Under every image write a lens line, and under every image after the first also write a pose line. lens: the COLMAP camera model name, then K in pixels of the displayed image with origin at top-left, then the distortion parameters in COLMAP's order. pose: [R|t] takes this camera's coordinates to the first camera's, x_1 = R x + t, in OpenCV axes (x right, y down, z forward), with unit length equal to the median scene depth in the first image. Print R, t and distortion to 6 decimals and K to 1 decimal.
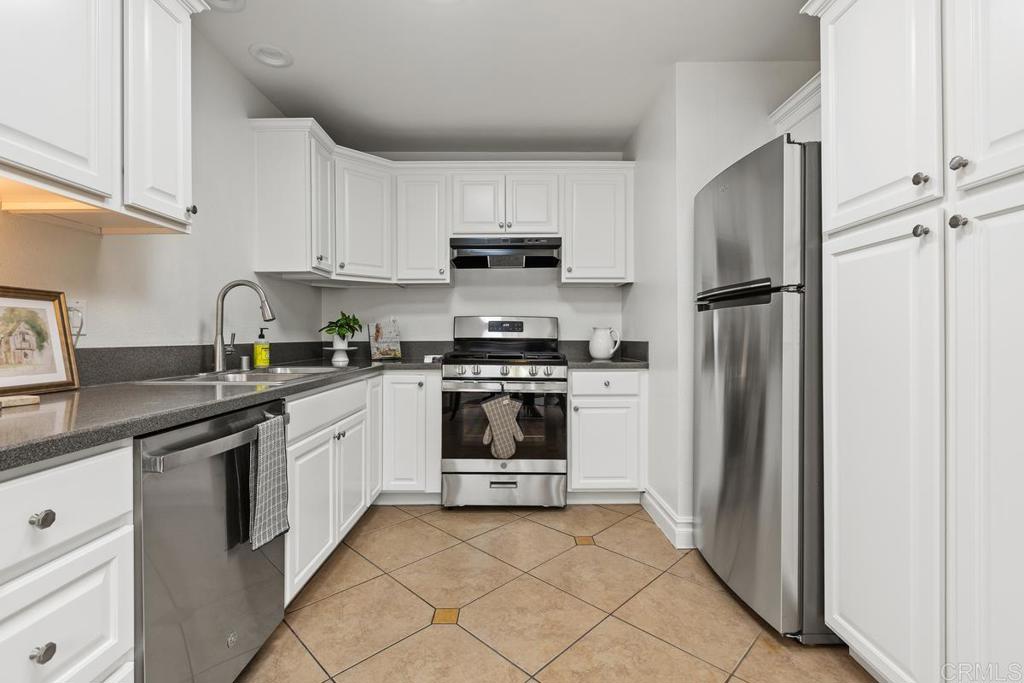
lens RADIAL K [[455.7, 0, 514.7], [0, 455.7, 337.9], [0, 0, 1]] dist [-0.002527, -0.000499]
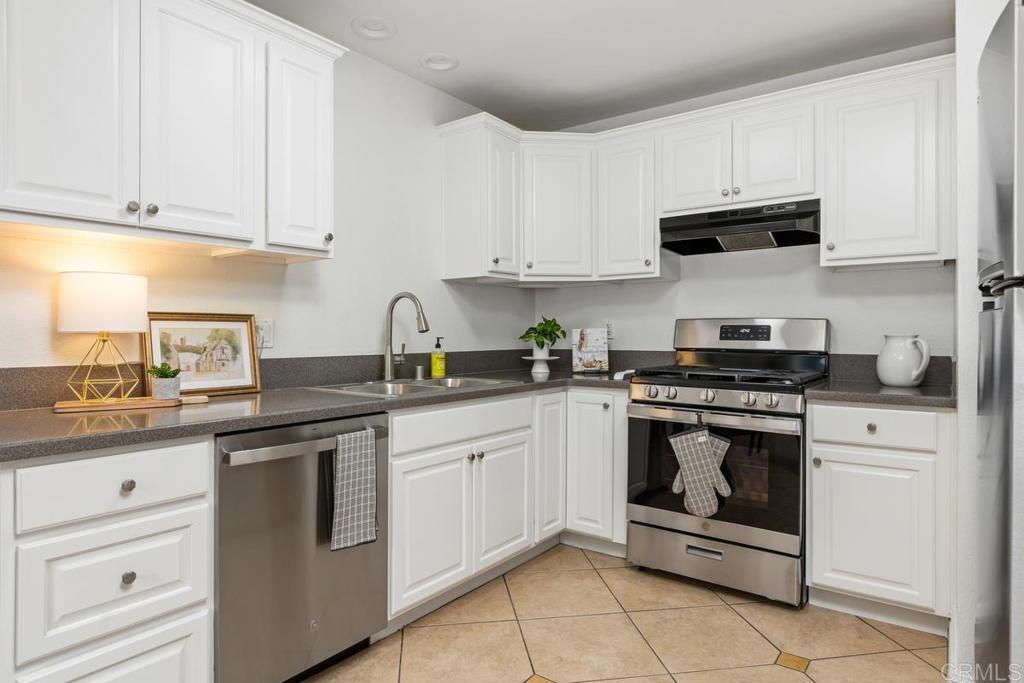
lens RADIAL K [[596.9, 0, 515.7], [0, 596.9, 331.4], [0, 0, 1]] dist [-0.003414, -0.000260]
pose [[0.802076, 0.000906, -0.597221, 0.311501], [-0.004758, 0.999977, -0.004873, -0.026134], [0.597203, 0.006751, 0.802062, 0.055618]]
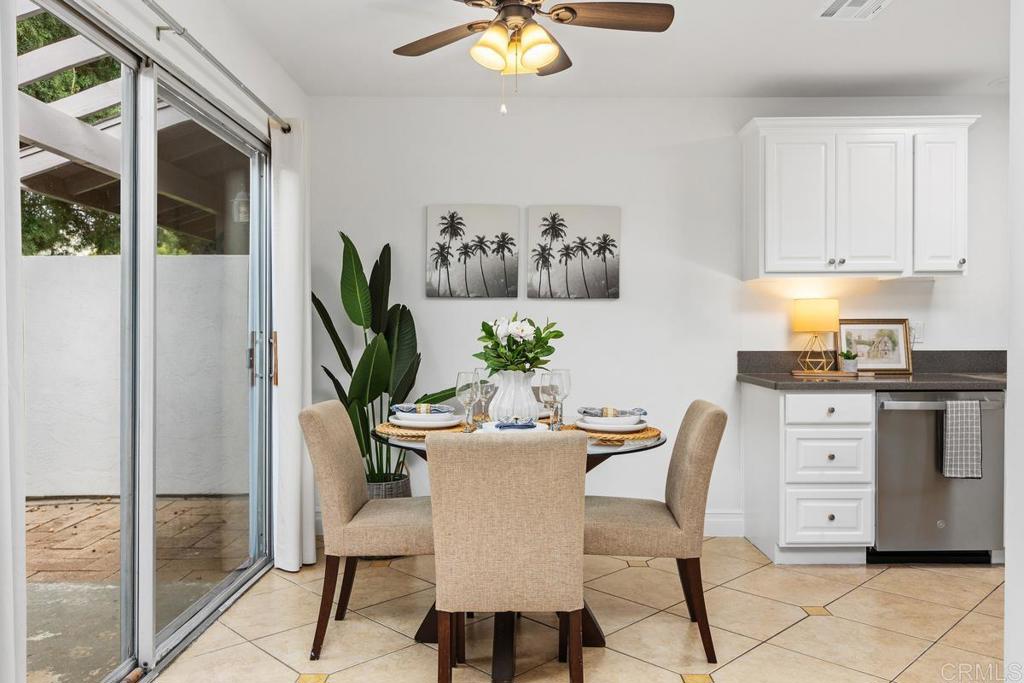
lens RADIAL K [[785.4, 0, 518.1], [0, 785.4, 336.5], [0, 0, 1]] dist [0.008854, 0.005186]
pose [[0.003624, 0.009163, -0.999951, 1.111512], [-0.001392, 0.999957, 0.009158, -0.030720], [0.999992, 0.001358, 0.003637, -0.286167]]
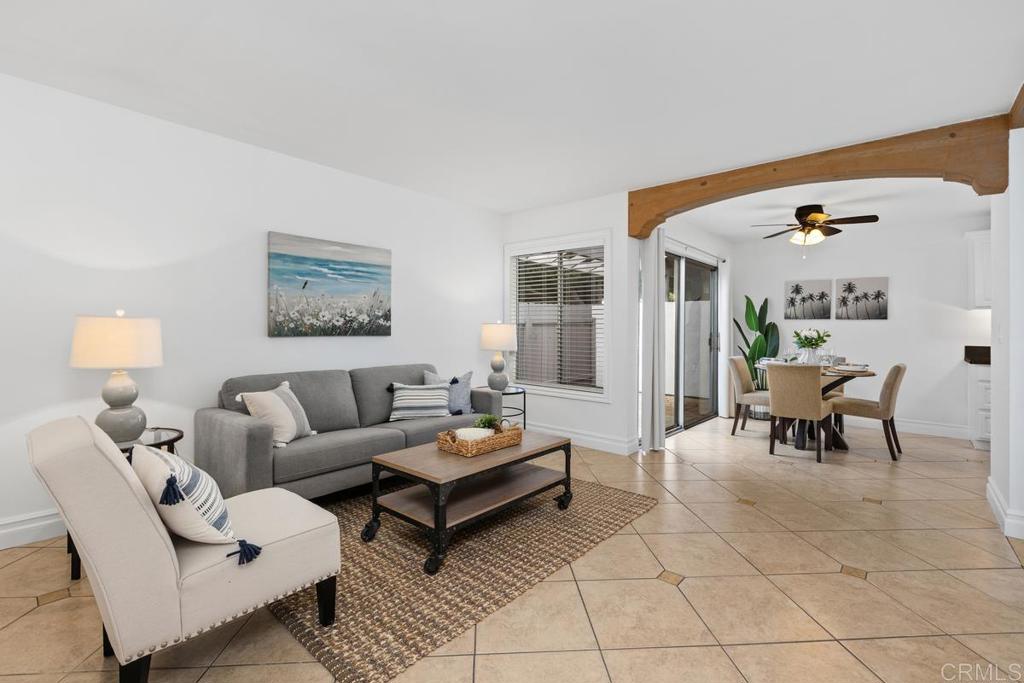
lens RADIAL K [[448.6, 0, 511.6], [0, 448.6, 322.7], [0, 0, 1]] dist [-0.000270, -0.000041]
pose [[-0.662088, -0.012657, -0.749320, 2.110397], [-0.011486, 0.999911, -0.006740, -0.047625], [0.749338, 0.004144, -0.662174, 0.000292]]
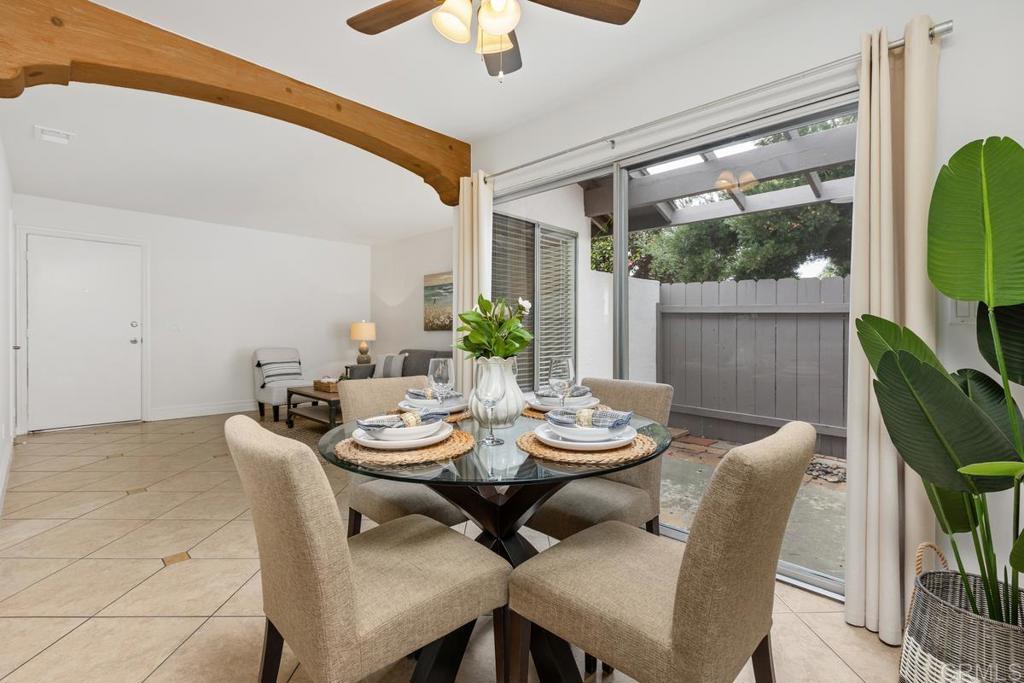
lens RADIAL K [[465.8, 0, 513.6], [0, 465.8, 329.9], [0, 0, 1]] dist [0.001982, 0.000087]
pose [[-0.713512, 0.005422, 0.700622, -0.407200], [0.002991, 0.999985, -0.004694, -0.001141], [-0.700636, -0.001253, -0.713517, 0.099059]]
